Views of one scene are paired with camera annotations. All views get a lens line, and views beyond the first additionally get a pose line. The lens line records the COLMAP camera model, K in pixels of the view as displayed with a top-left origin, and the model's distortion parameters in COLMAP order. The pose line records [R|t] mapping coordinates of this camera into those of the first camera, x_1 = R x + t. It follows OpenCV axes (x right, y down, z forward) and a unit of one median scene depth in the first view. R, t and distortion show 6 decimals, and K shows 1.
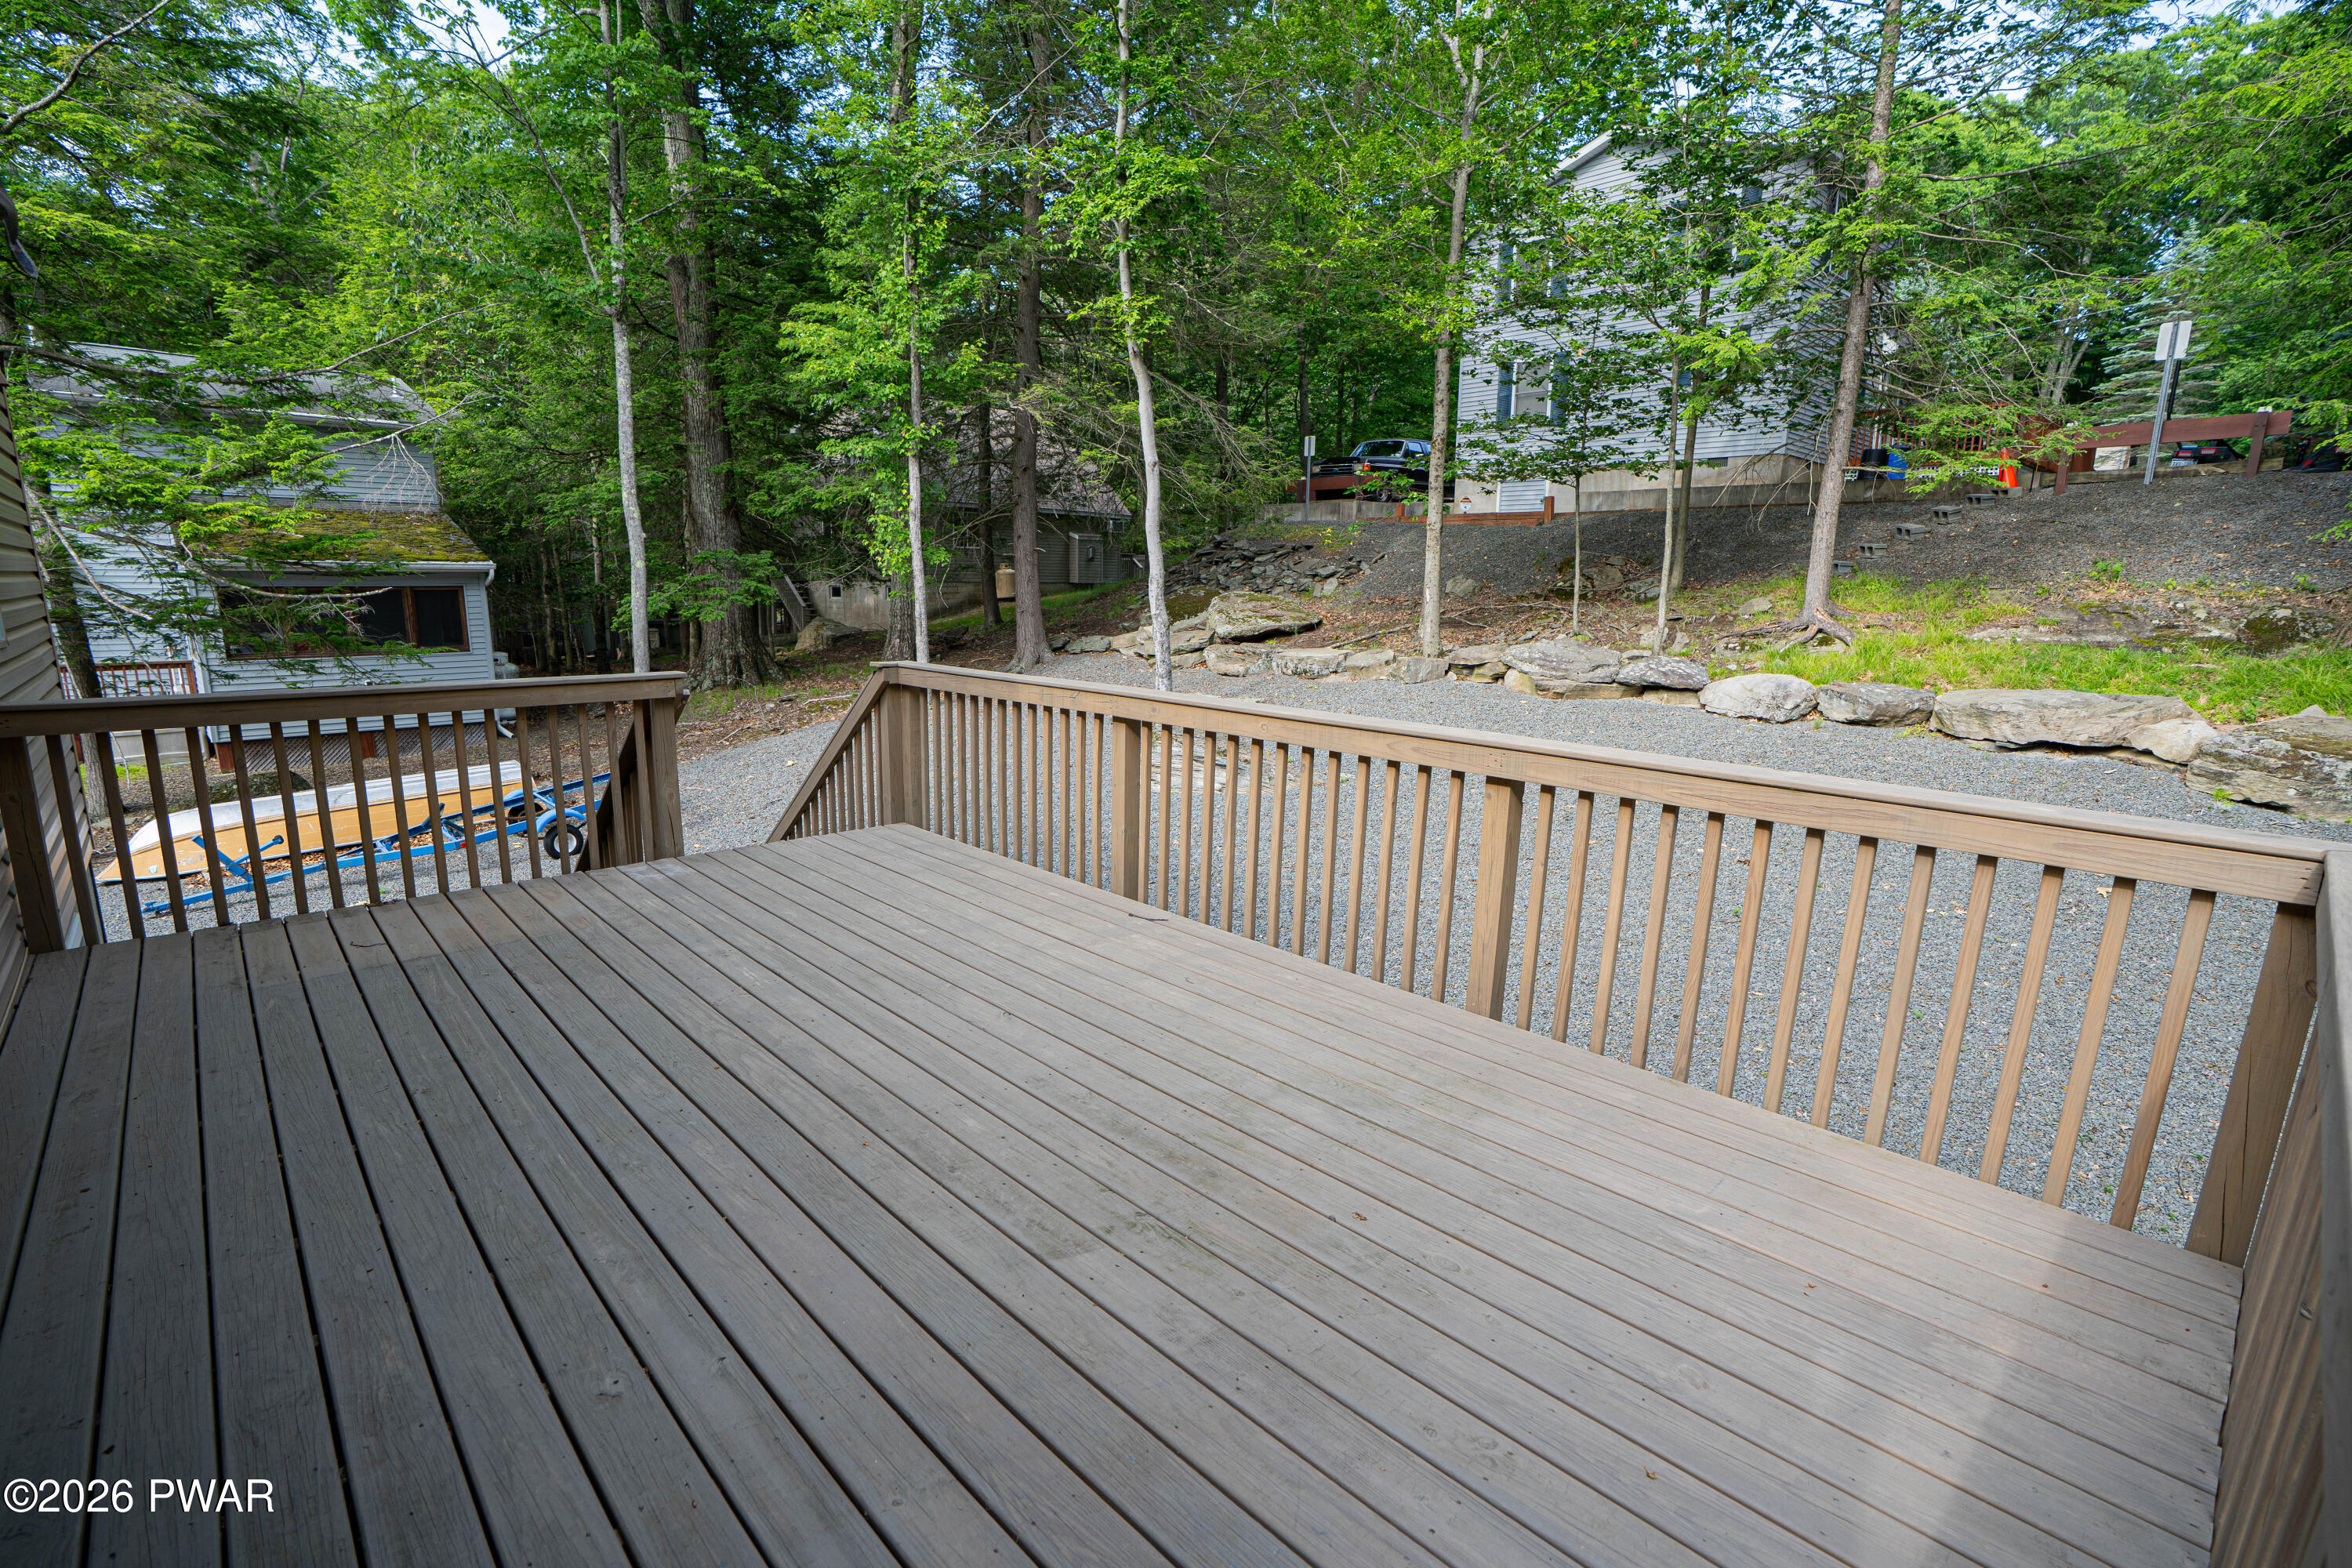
lens RADIAL K [[1087.6, 0, 1177.0], [0, 1087.6, 821.6], [0, 0, 1]] dist [-0.069910, 0.026566]
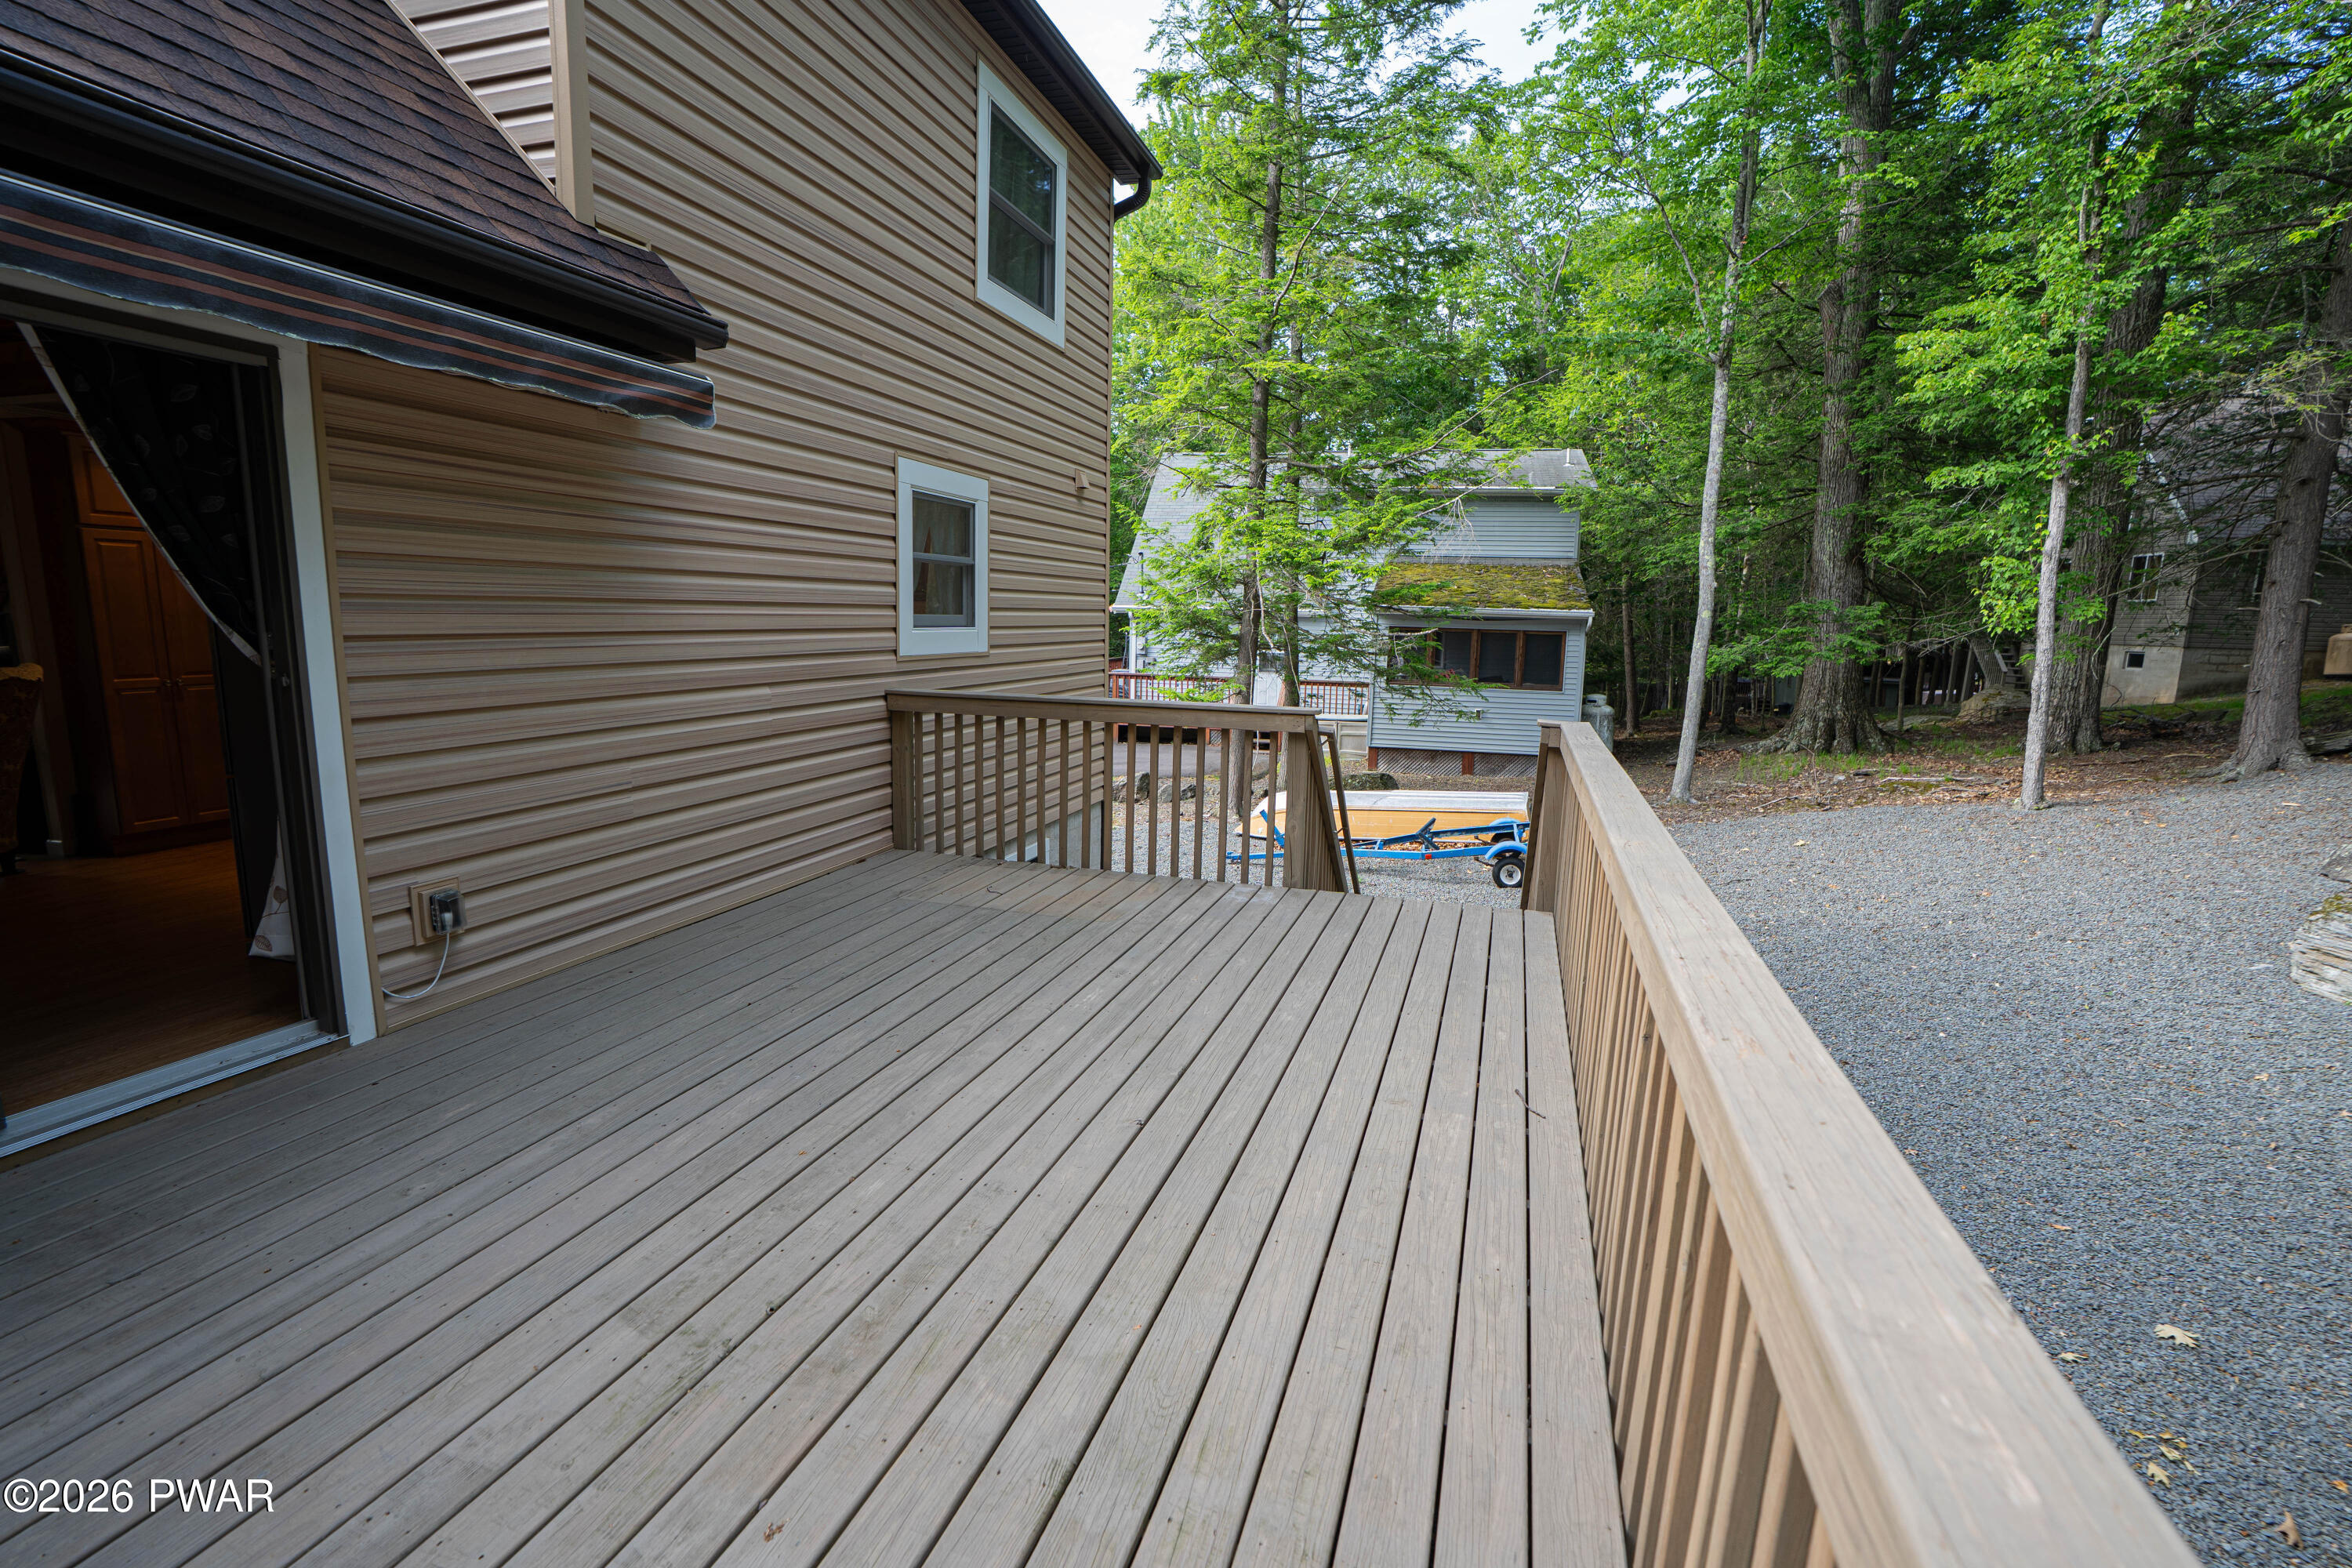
lens RADIAL K [[1087.6, 0, 1177.4], [0, 1087.6, 818.6], [0, 0, 1]] dist [-0.069910, 0.026566]
pose [[0.492466, 0.157594, -0.855945, 0.132181], [-0.201289, 0.977429, 0.064150, -0.028236], [0.846735, 0.140701, 0.513073, 0.134465]]
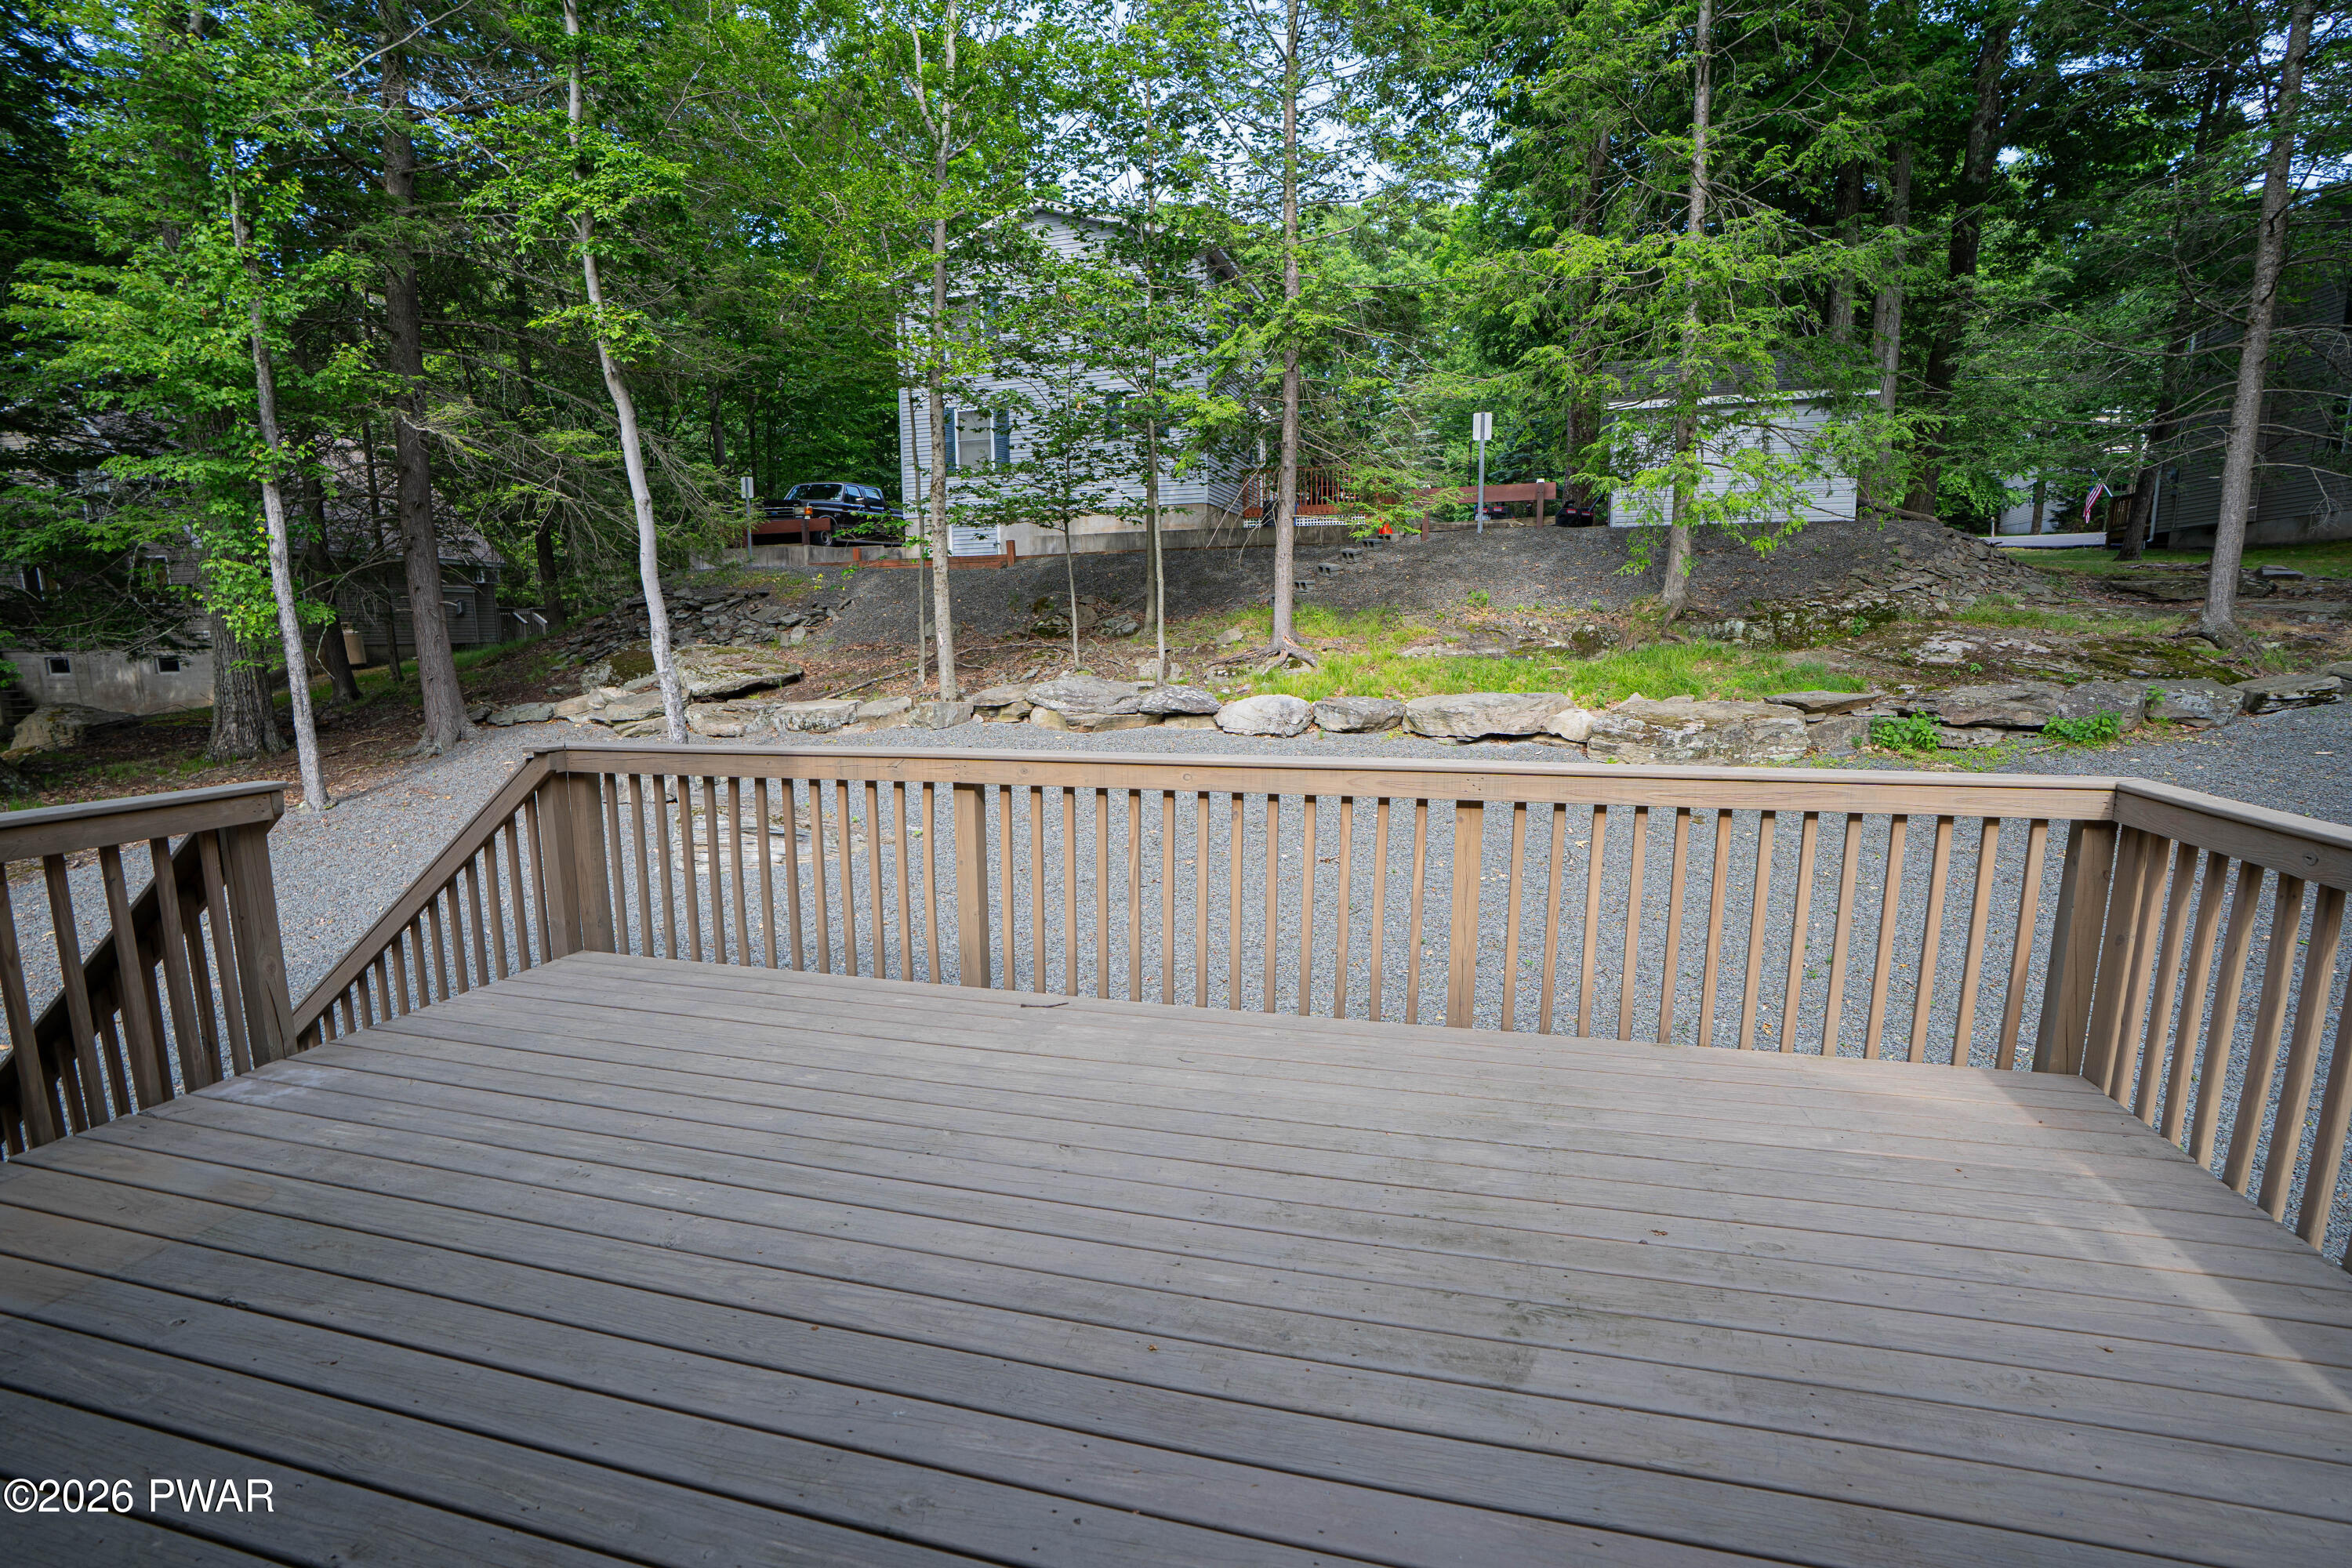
lens RADIAL K [[1087.6, 0, 1174.4], [0, 1087.6, 820.8], [0, 0, 1]] dist [-0.069910, 0.026566]
pose [[0.851659, -0.114851, 0.511356, -0.115367], [0.135525, 0.990769, -0.003188, -0.013267], [-0.506270, 0.072017, 0.859363, 0.055678]]
